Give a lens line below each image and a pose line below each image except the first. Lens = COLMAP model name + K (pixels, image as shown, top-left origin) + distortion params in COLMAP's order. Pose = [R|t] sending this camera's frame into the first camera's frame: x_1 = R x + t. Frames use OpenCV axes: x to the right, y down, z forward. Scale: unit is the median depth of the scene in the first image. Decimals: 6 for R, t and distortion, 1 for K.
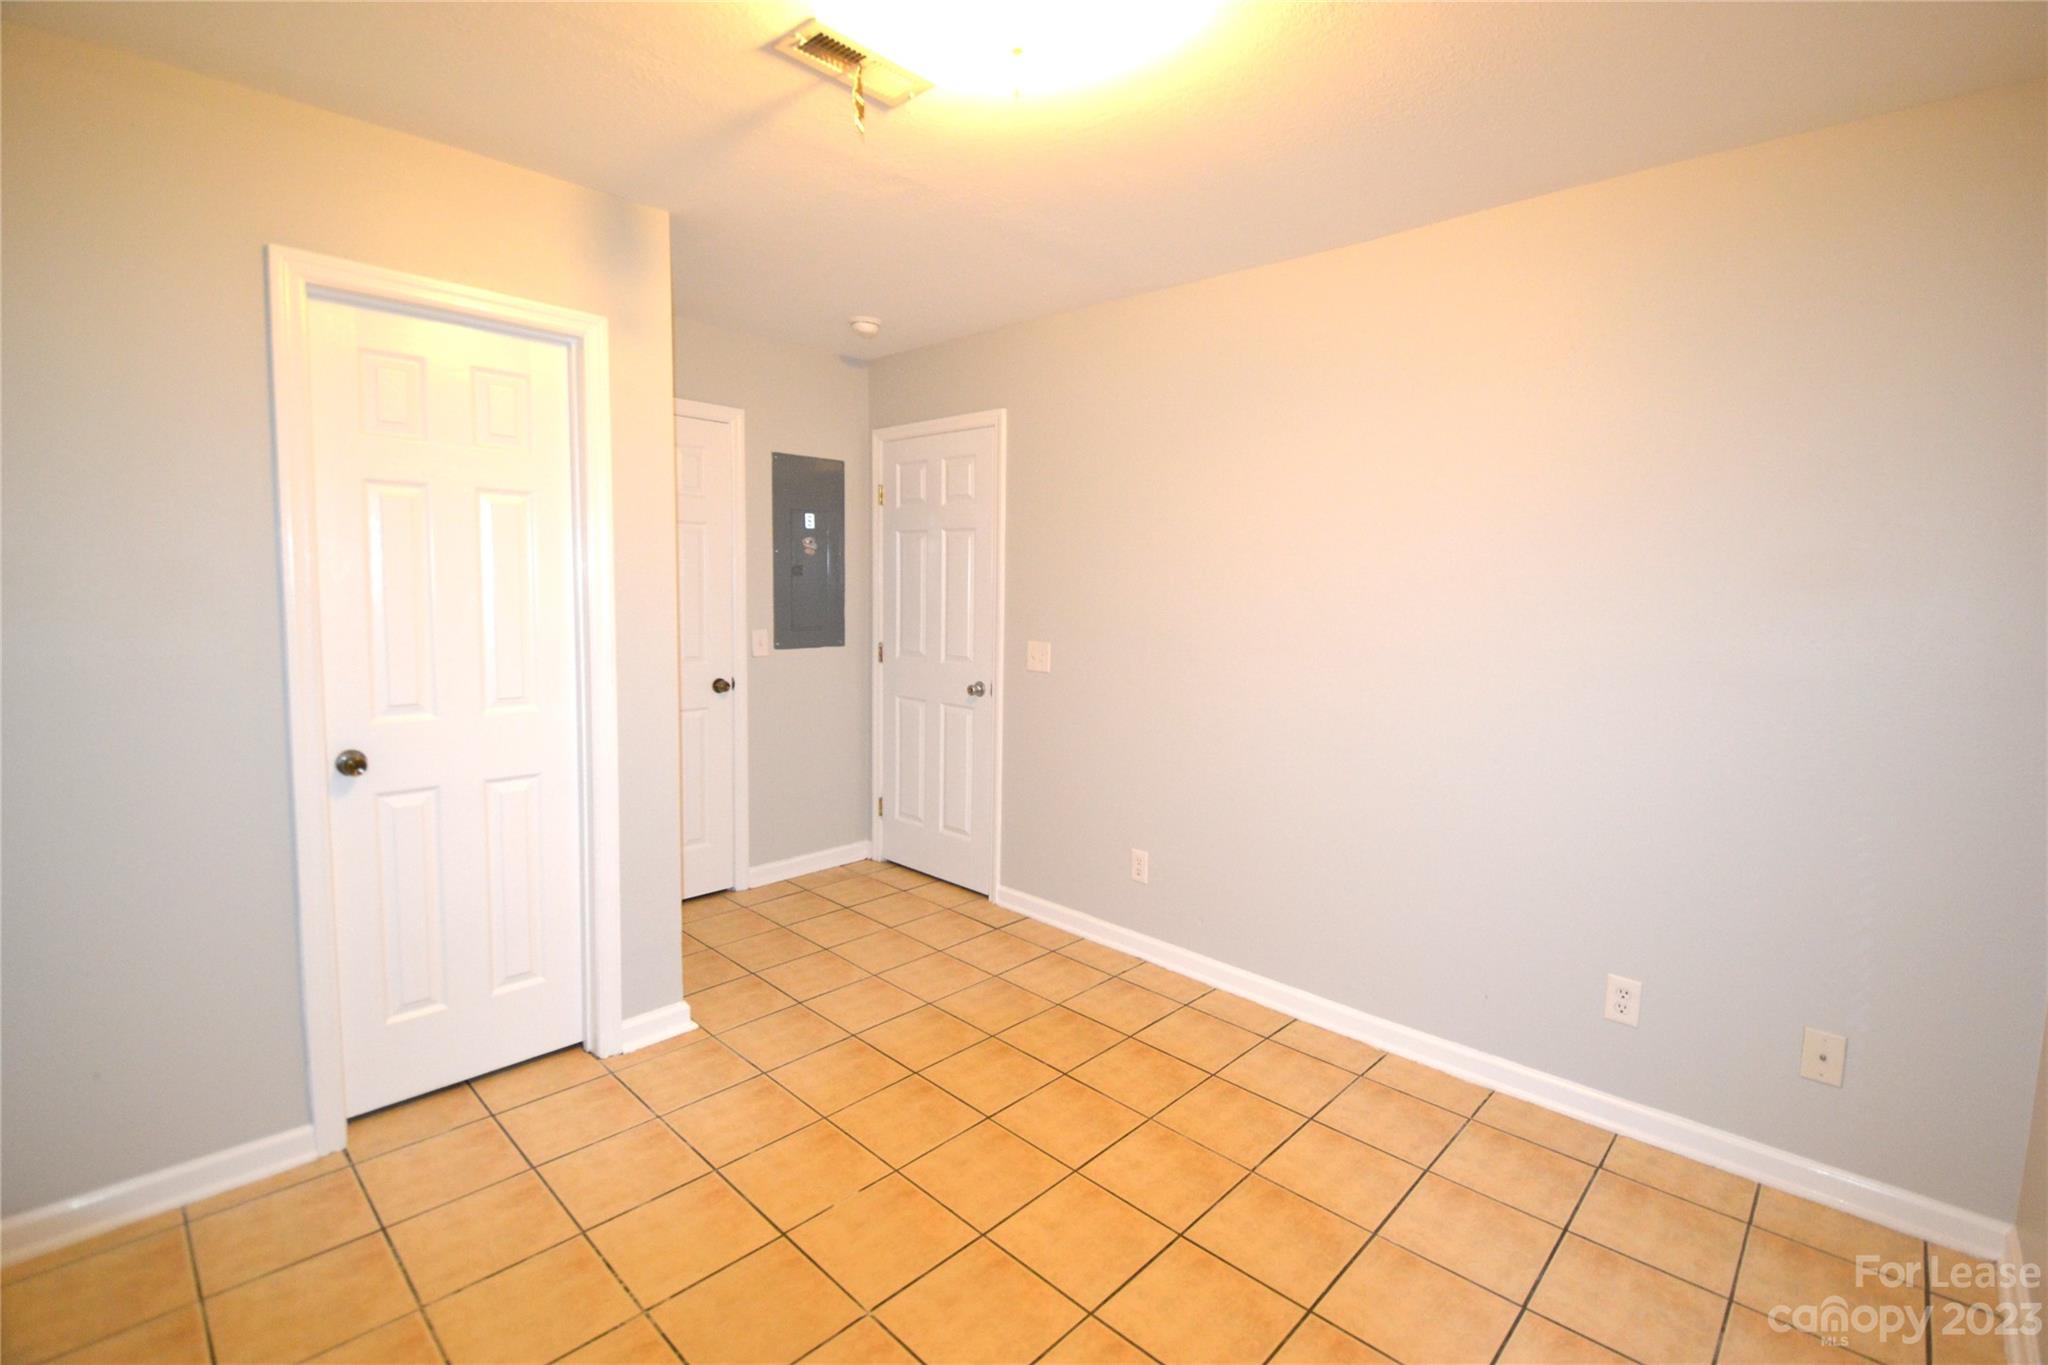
lens RADIAL K [[910.3, 0, 1035.2], [0, 910.3, 666.3], [0, 0, 1]] dist [0.026605, -0.032084]
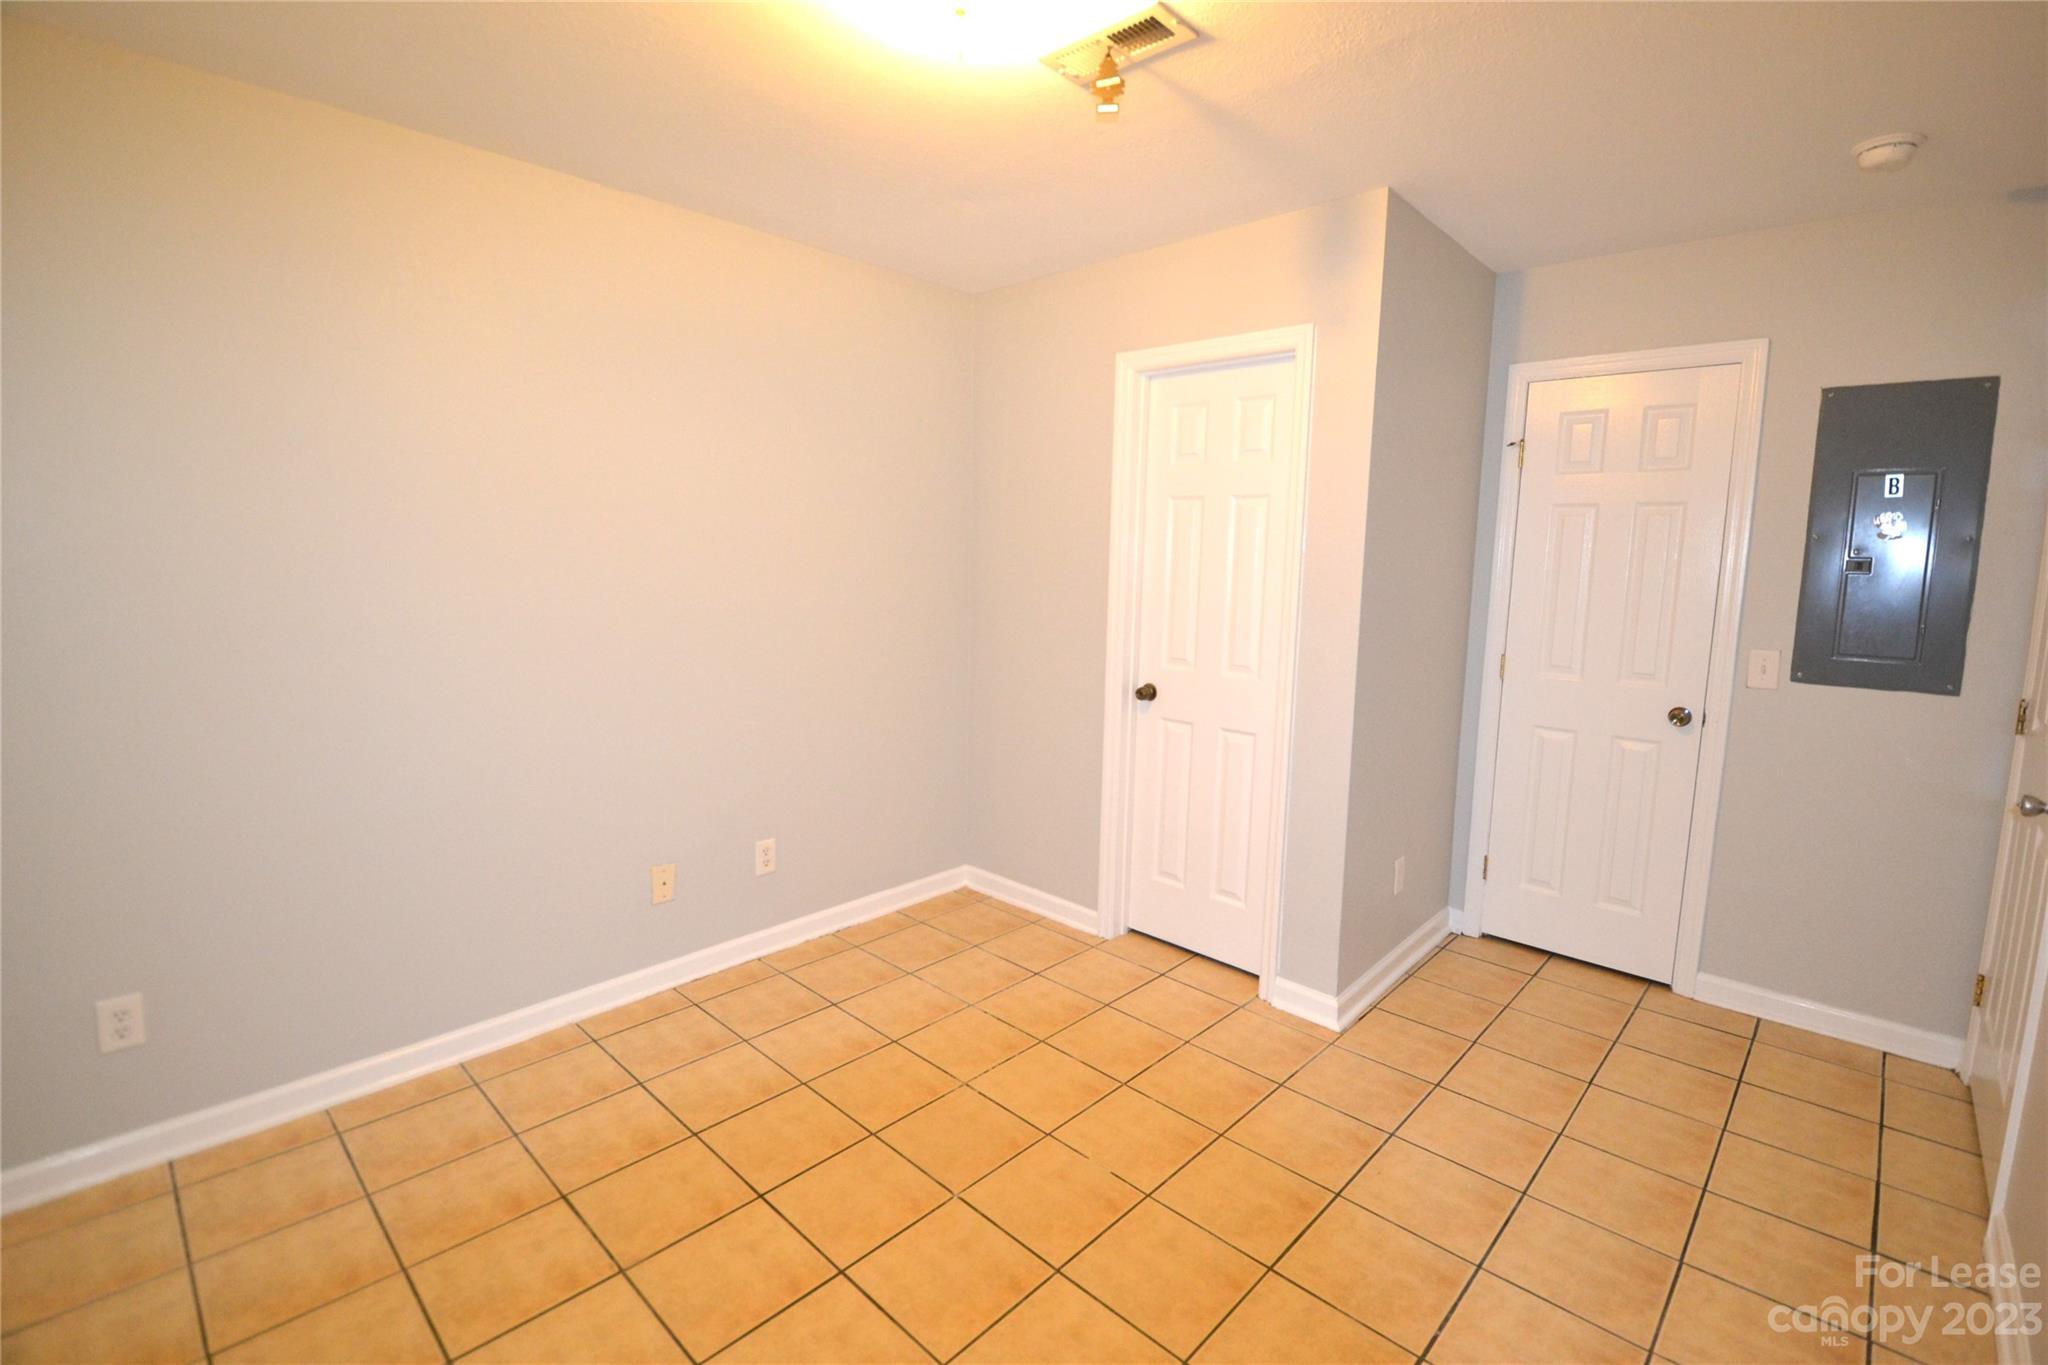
lens RADIAL K [[910.3, 0, 1035.2], [0, 910.3, 666.3], [0, 0, 1]] dist [0.026605, -0.032084]
pose [[0.004635, 0.107732, -0.994169, 0.572399], [-0.112776, 0.987894, 0.106526, -0.057936], [0.993610, 0.111624, 0.016728, 0.639968]]
